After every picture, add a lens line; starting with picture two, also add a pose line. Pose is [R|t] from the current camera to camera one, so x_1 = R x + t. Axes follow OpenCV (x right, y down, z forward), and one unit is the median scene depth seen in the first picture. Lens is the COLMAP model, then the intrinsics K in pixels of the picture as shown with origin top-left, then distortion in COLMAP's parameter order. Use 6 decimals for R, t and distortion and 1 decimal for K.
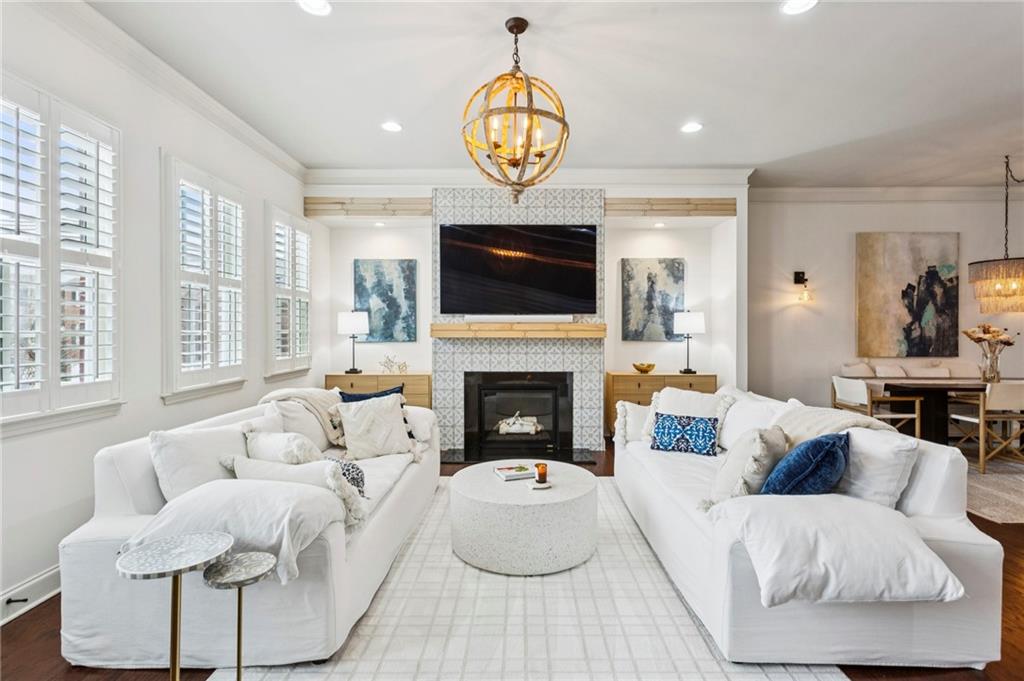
lens RADIAL K [[490.2, 0, 507.9], [0, 490.2, 333.0], [0, 0, 1]] dist [-0.000659, 0.000293]
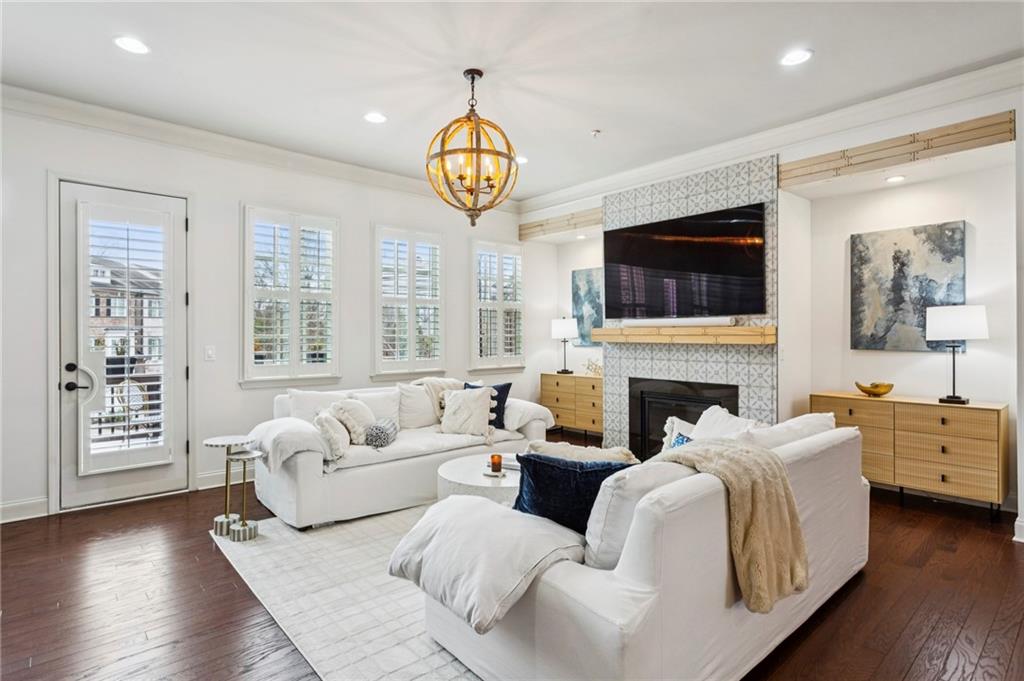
lens RADIAL K [[525.0, 0, 508.4], [0, 525.0, 335.8], [0, 0, 1]] dist [0.005109, 0.000761]
pose [[0.660049, 0.000540, -0.751223, 0.483811], [-0.005429, 0.999977, -0.004052, 0.001639], [0.751203, 0.006753, 0.660037, 0.113174]]
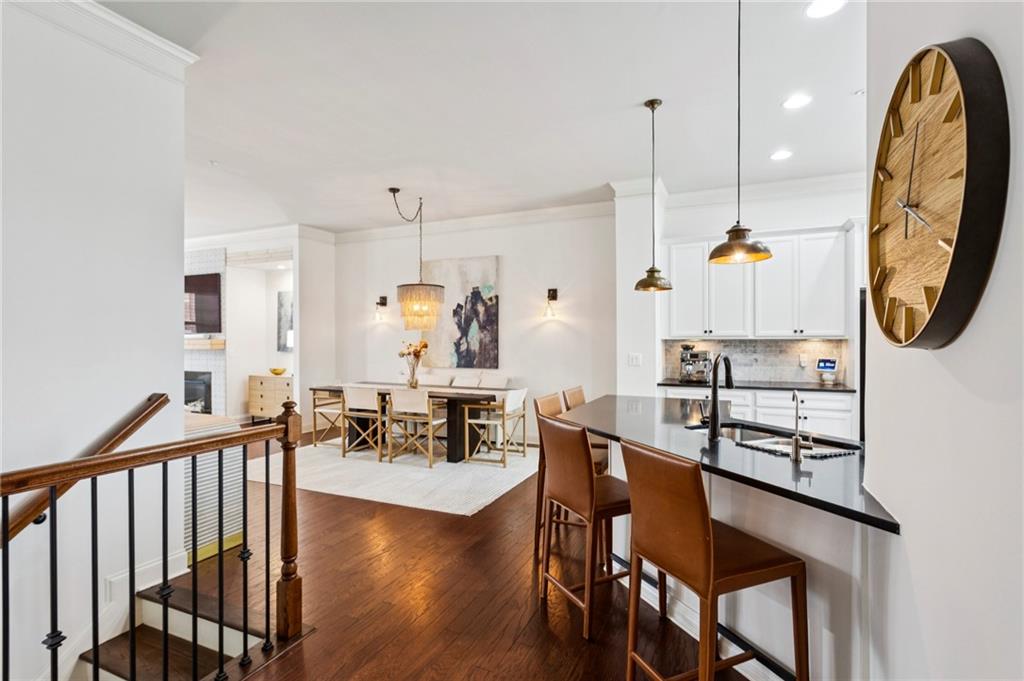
lens RADIAL K [[490.2, 0, 507.9], [0, 490.2, 333.0], [0, 0, 1]] dist [-0.000659, 0.000293]
pose [[0.913952, -0.007240, -0.405757, 1.387268], [-0.001019, 0.999797, -0.020134, -0.009325], [0.405820, 0.018815, 0.913759, 0.007373]]
